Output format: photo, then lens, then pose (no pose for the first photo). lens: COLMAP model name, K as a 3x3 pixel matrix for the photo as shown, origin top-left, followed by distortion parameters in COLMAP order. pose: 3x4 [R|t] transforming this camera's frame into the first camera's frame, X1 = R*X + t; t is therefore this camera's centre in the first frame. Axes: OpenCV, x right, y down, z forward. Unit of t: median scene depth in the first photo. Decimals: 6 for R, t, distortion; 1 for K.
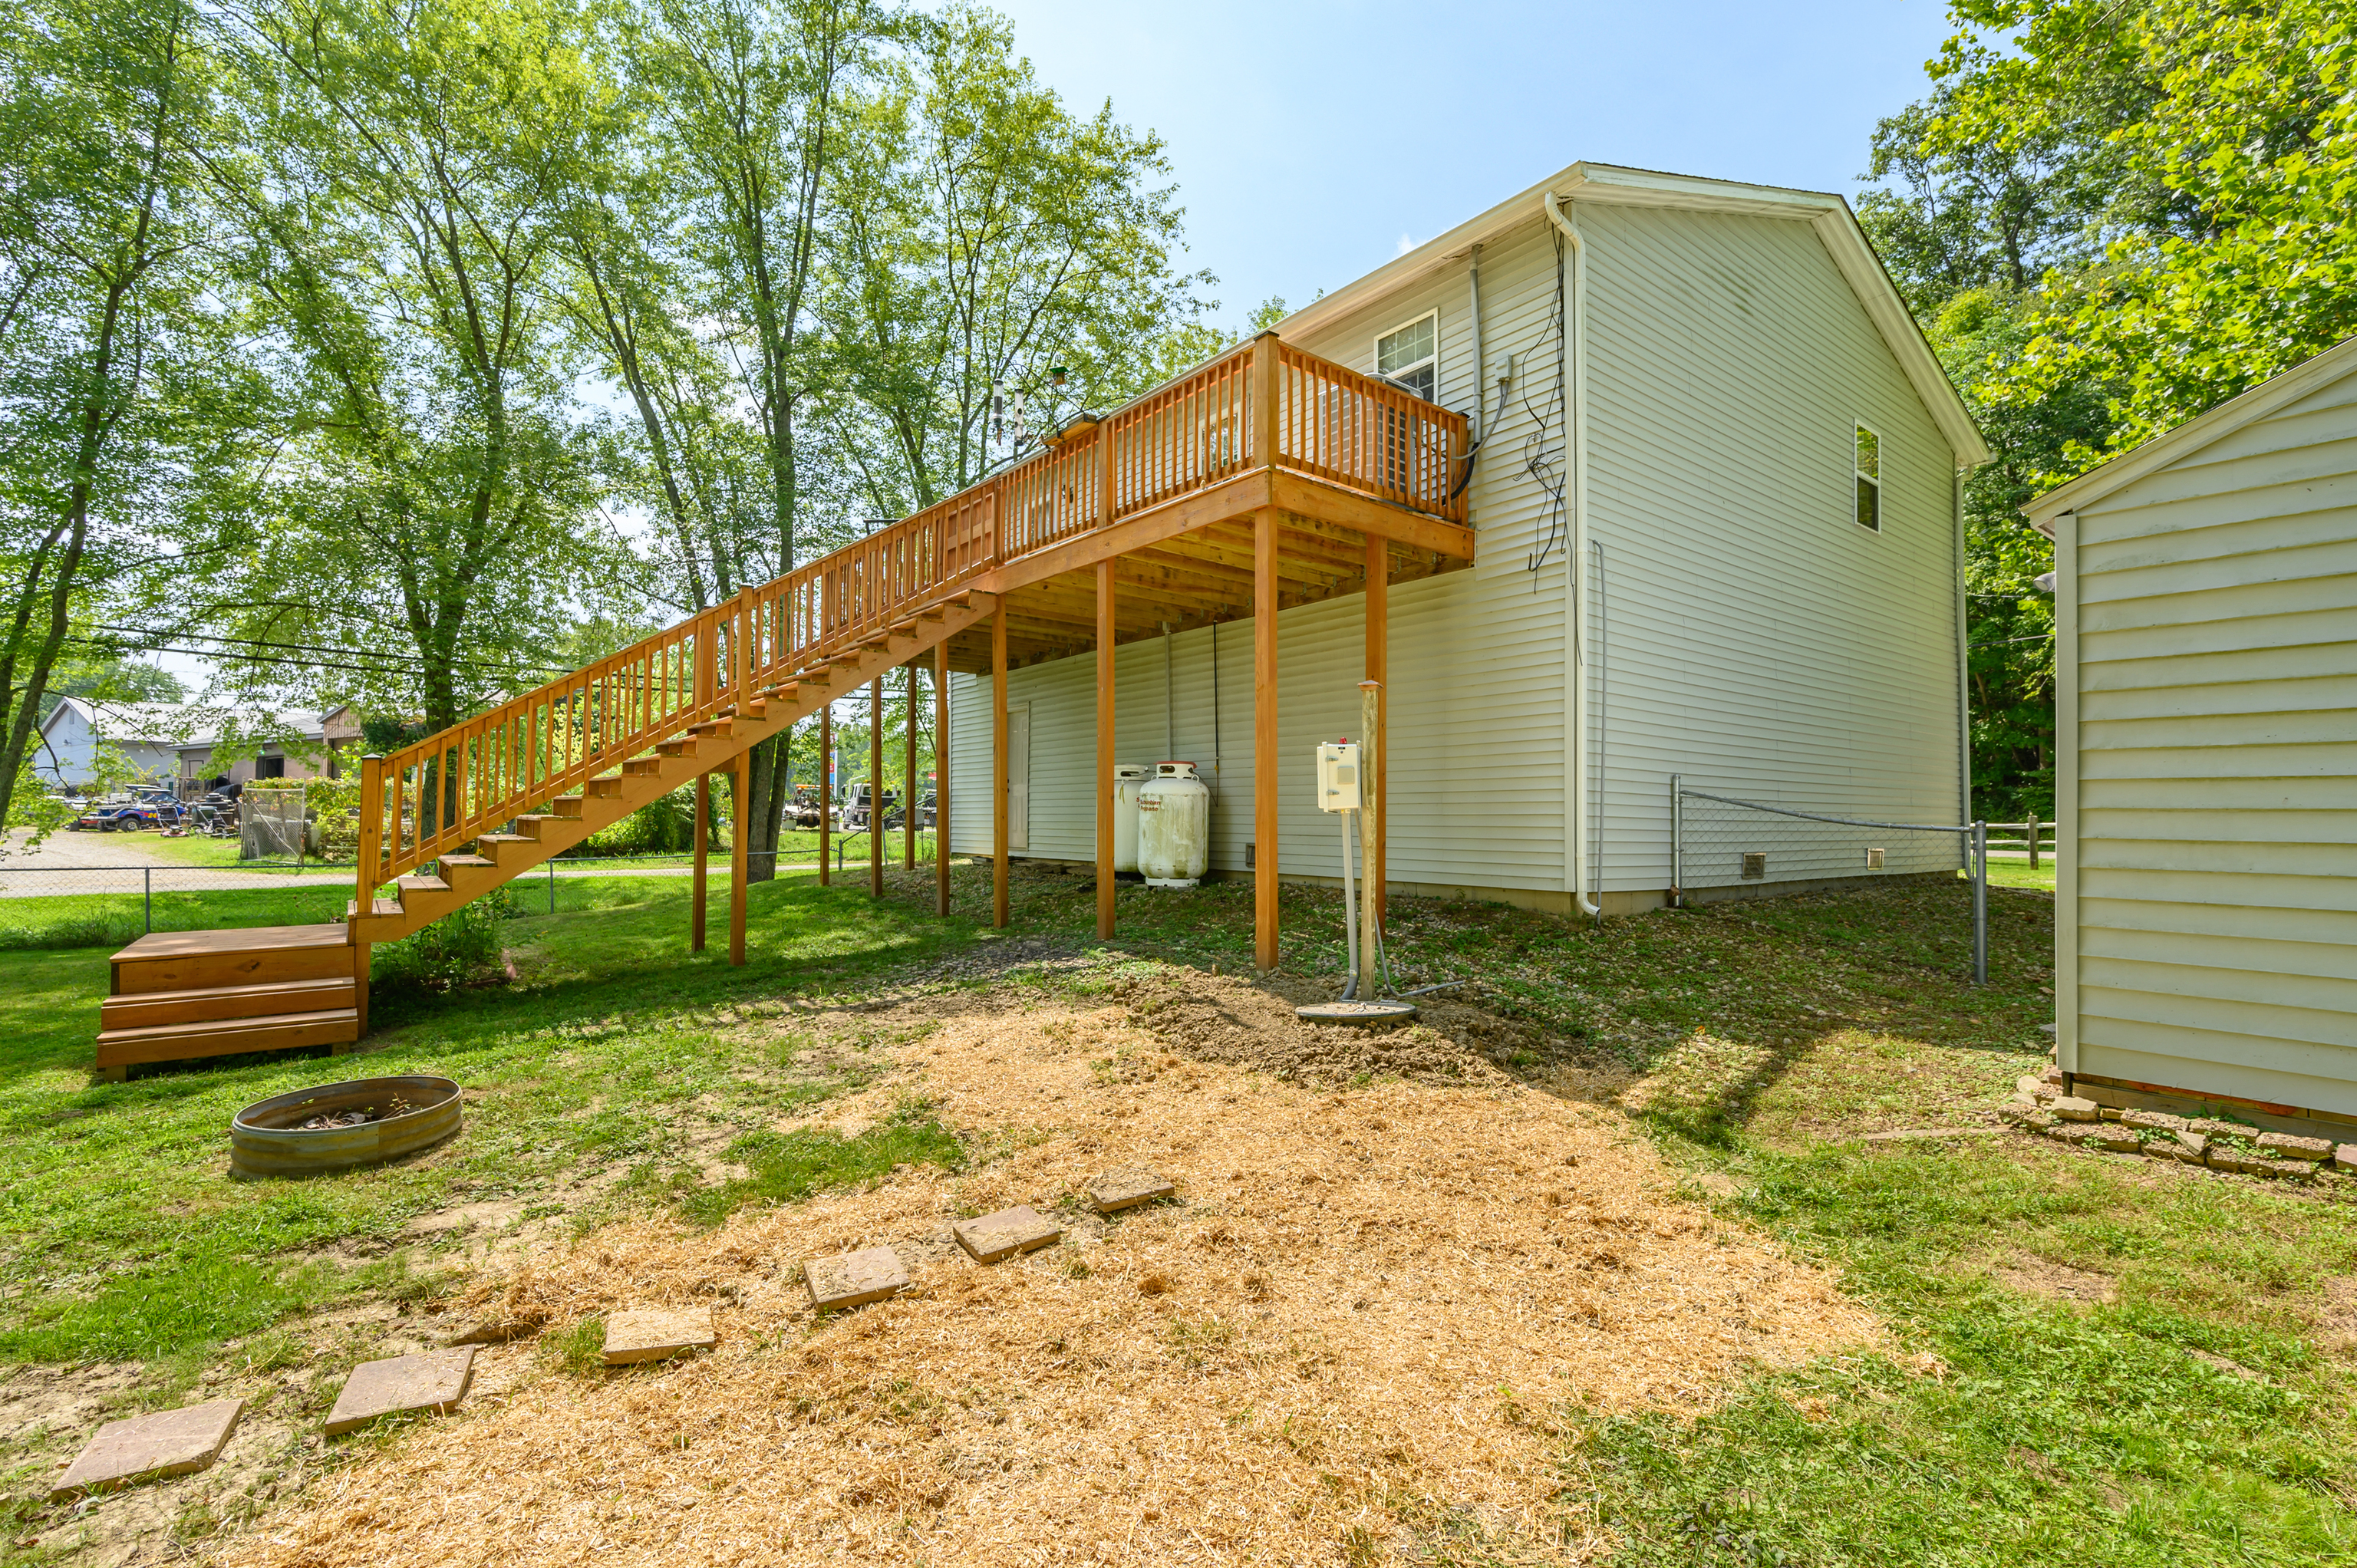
lens RADIAL K [[1057.2, 0, 1175.1], [0, 1057.2, 787.8], [0, 0, 1]] dist [0.000362, -0.001136]
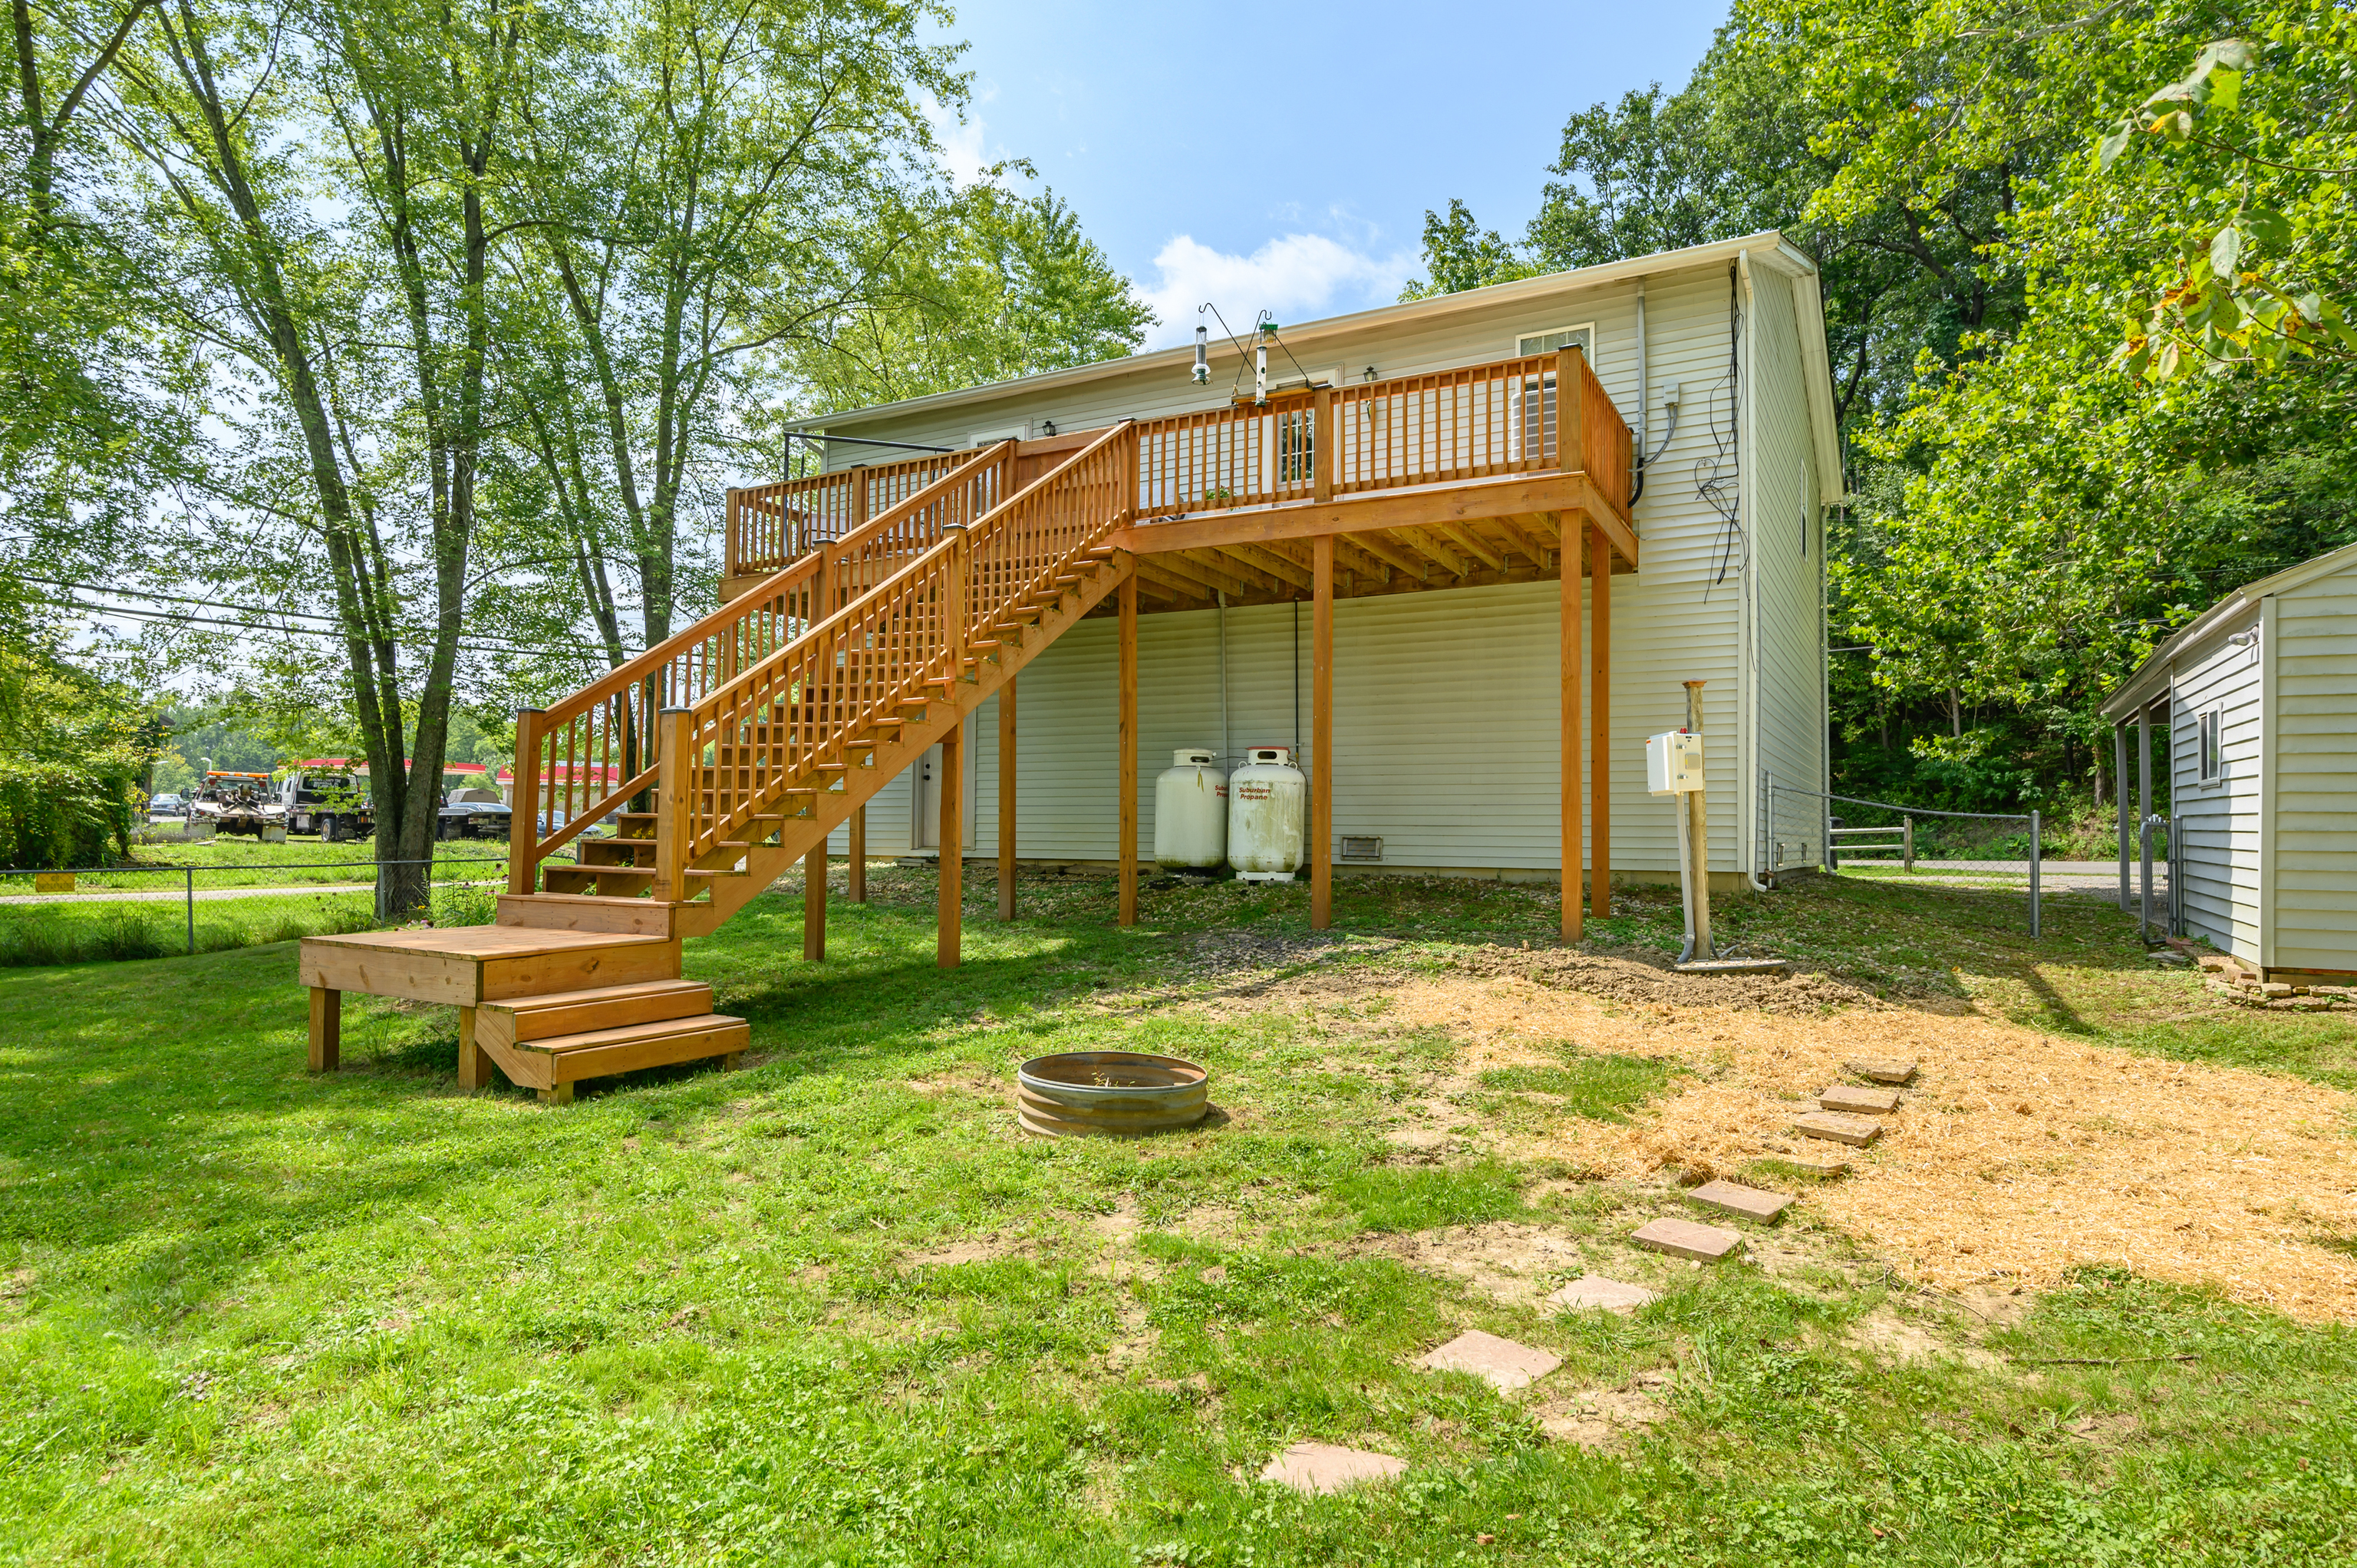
lens RADIAL K [[1359.1, 0, 1183.8], [0, 1359.1, 792.8], [0, 0, 1]] dist [-0.004037, 0.000614]
pose [[0.922391, 0.016592, 0.385902, -0.546644], [-0.016016, 0.999861, -0.004709, 0.022666], [-0.385926, -0.001837, 0.922528, -0.075846]]
